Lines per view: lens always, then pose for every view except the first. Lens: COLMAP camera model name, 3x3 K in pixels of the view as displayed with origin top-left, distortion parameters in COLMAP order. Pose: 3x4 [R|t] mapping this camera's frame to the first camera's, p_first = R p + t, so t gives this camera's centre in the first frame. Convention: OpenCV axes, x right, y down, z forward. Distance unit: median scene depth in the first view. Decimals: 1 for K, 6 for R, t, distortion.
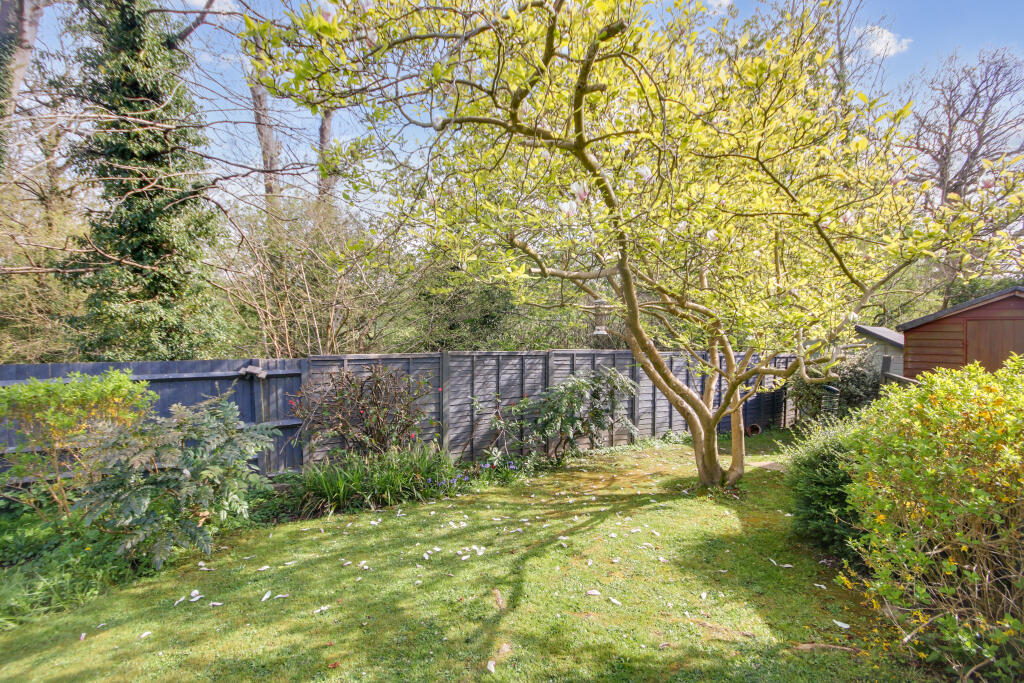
lens RADIAL K [[496.5, 0, 512.0], [0, 496.5, 341.5], [0, 0, 1]] dist [0.021775, 0.000705]
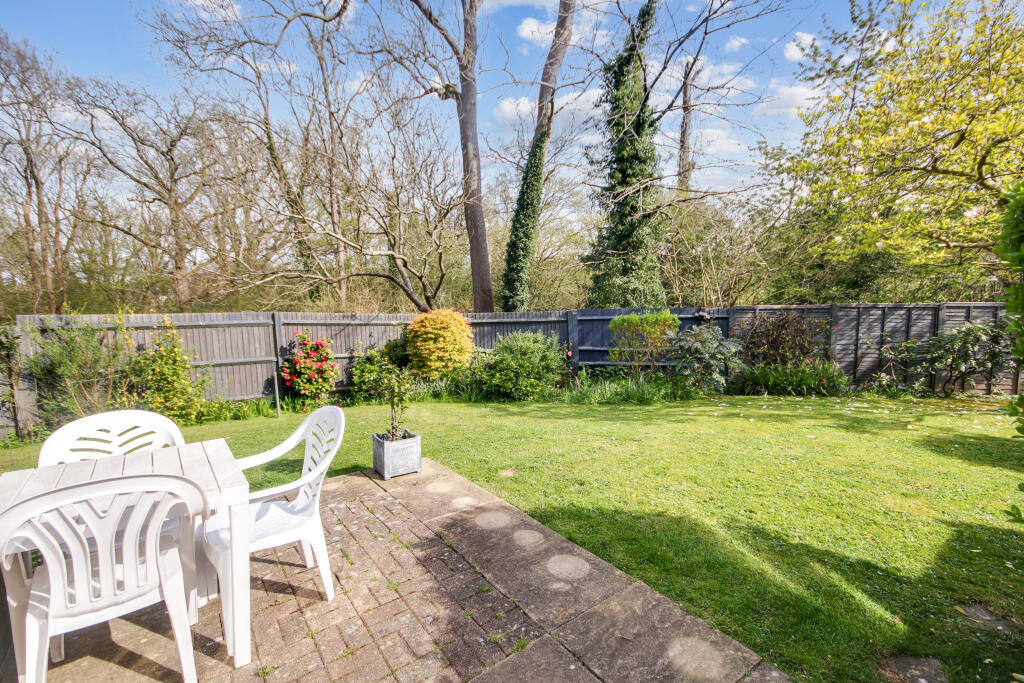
lens RADIAL K [[465.6, 0, 512.0], [0, 465.6, 341.5], [0, 0, 1]] dist [0.015601, -0.000488]
pose [[0.797541, 0.037633, -0.602090, -0.060951], [0.003481, 0.997749, 0.066973, 0.032899], [0.603255, -0.055509, 0.795614, -0.519228]]
